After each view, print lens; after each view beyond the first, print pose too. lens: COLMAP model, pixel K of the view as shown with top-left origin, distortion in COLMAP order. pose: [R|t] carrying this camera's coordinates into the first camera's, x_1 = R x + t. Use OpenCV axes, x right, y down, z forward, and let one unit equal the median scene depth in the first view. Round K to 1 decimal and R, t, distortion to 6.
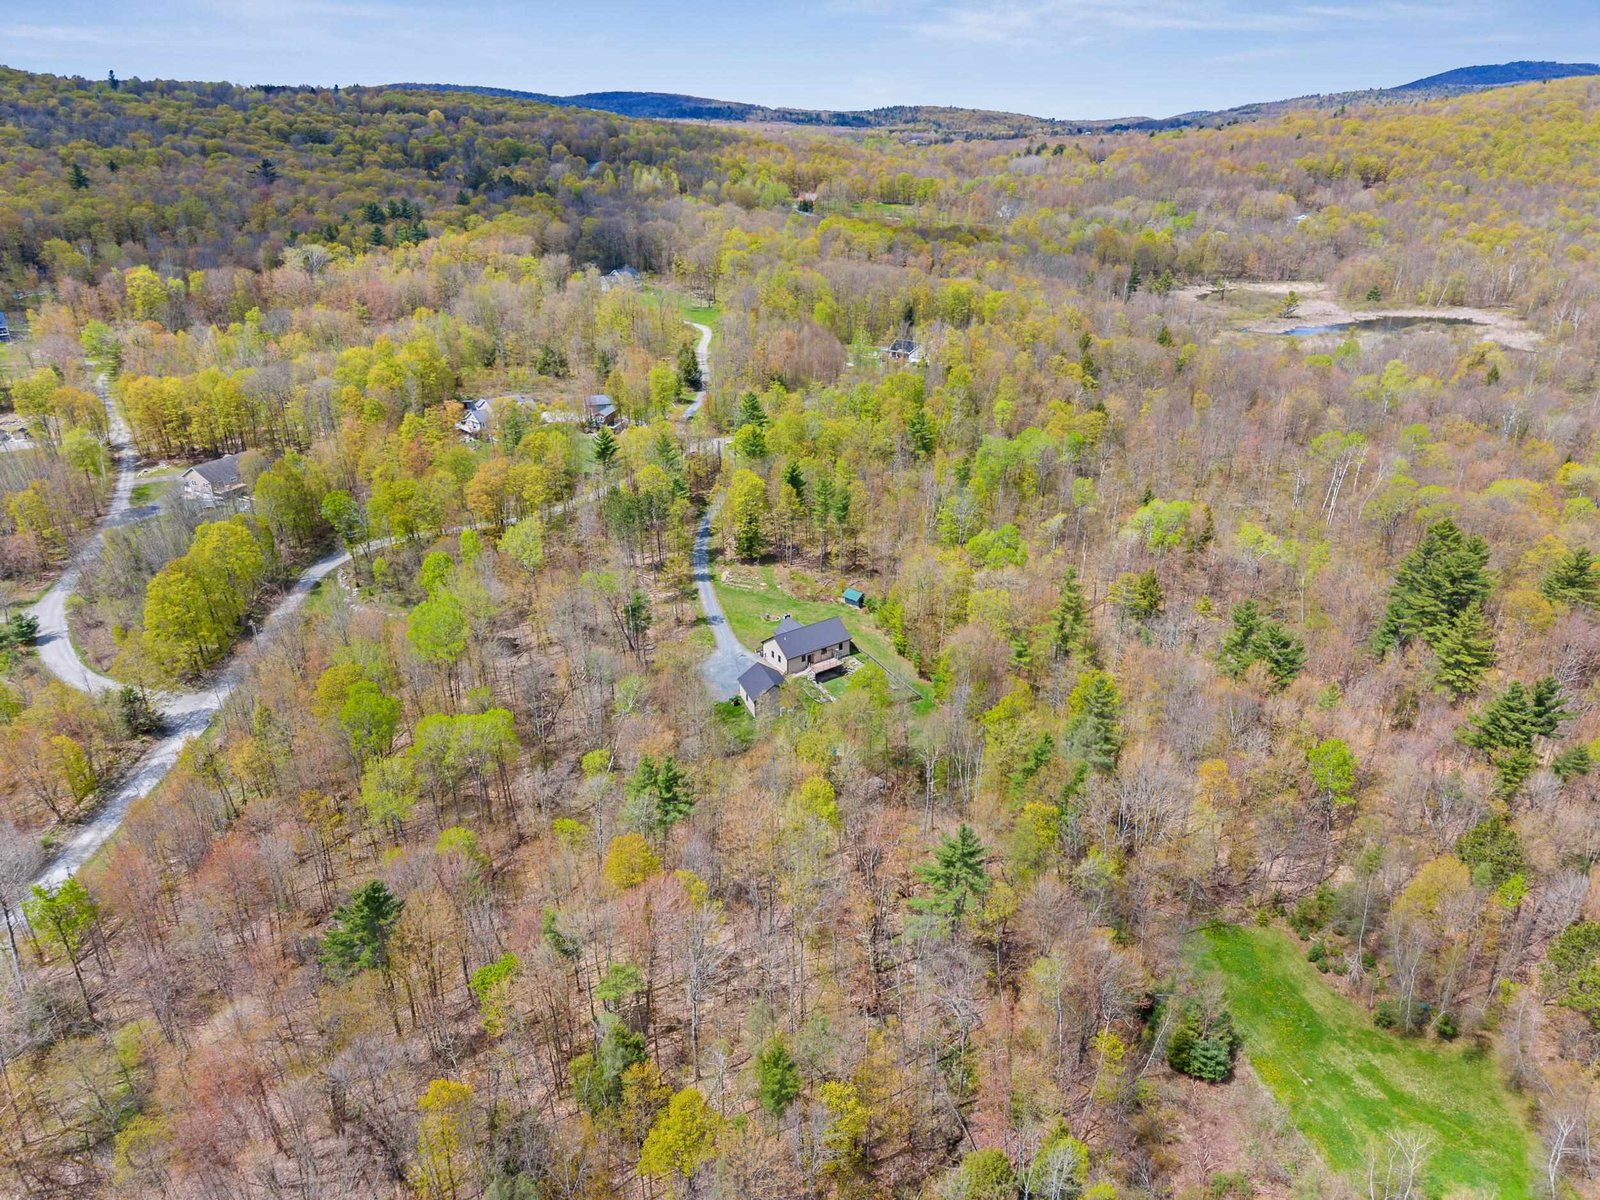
lens RADIAL K [[1107.3, 0, 795.1], [0, 1107.3, 601.0], [0, 0, 1]] dist [0.007119, -0.003046]
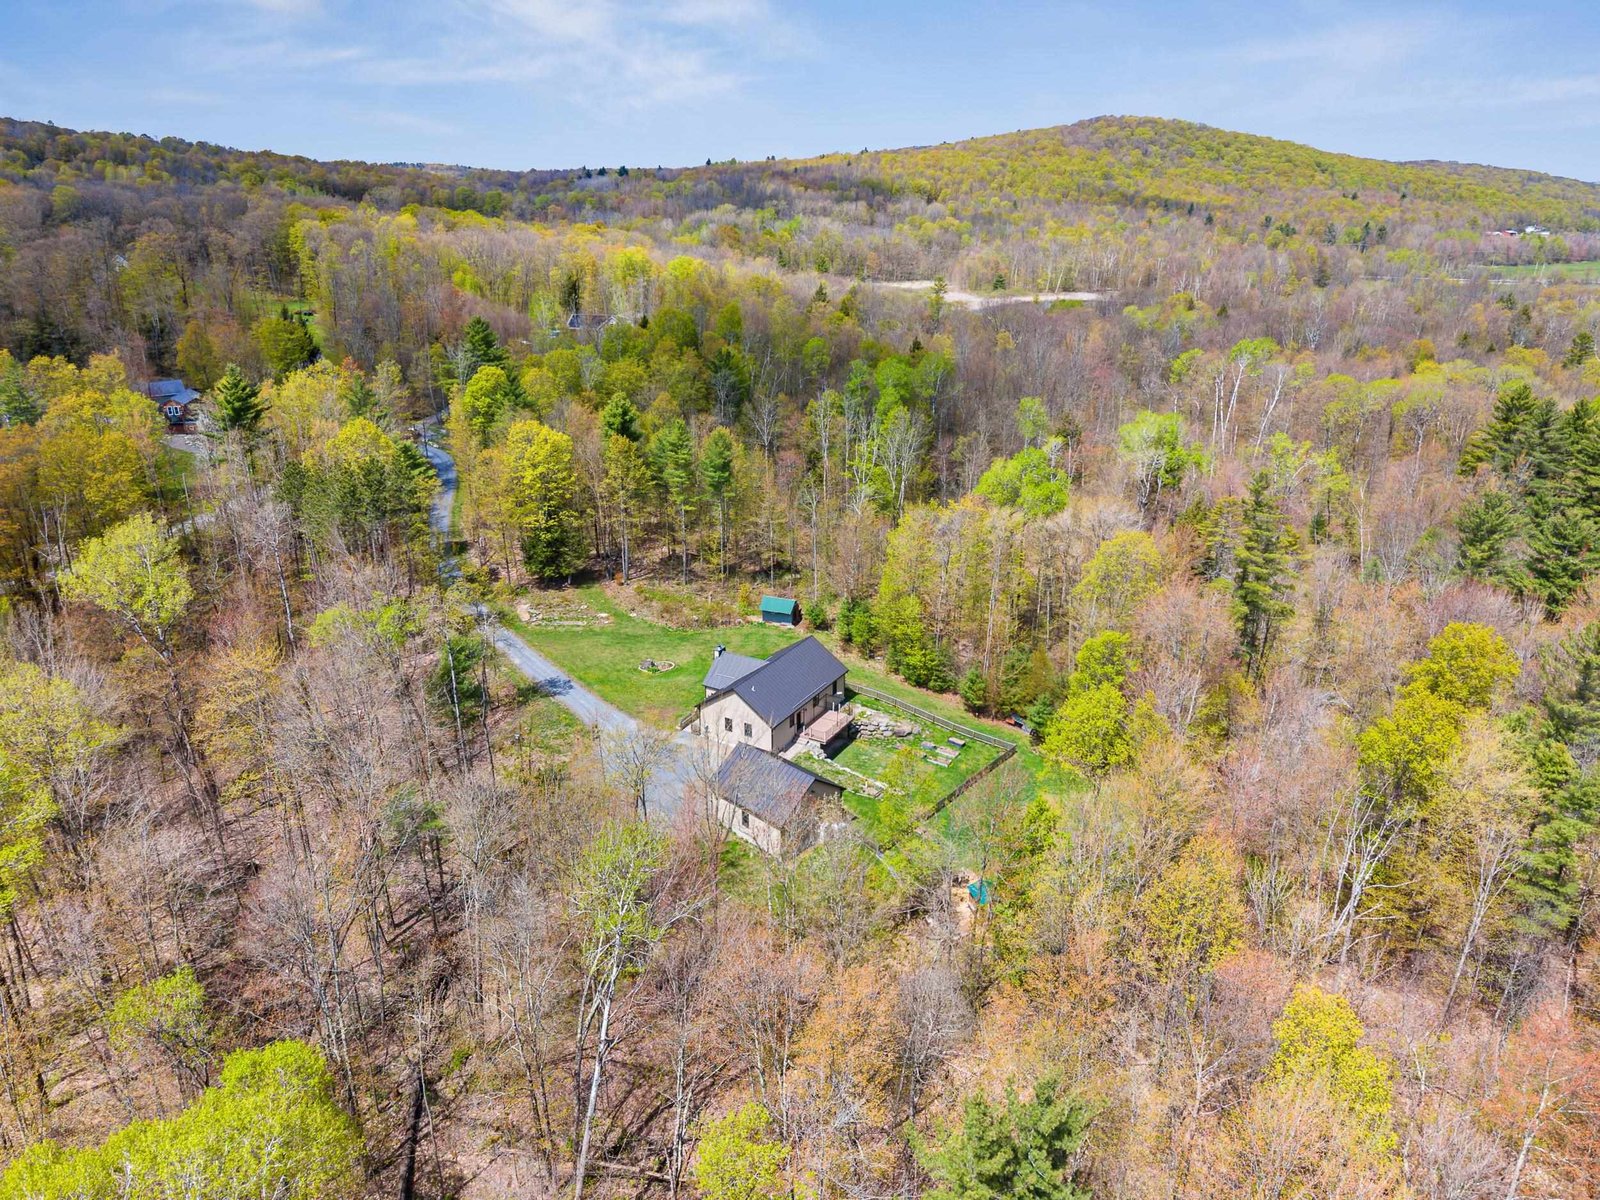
lens RADIAL K [[1107.3, 0, 807.1], [0, 1107.3, 596.7], [0, 0, 1]] dist [0.007119, -0.003046]
pose [[0.909867, -0.135717, 0.392074, -0.150701], [0.160458, 0.986560, -0.030870, 0.009728], [-0.382615, 0.090999, 0.919415, 0.434273]]
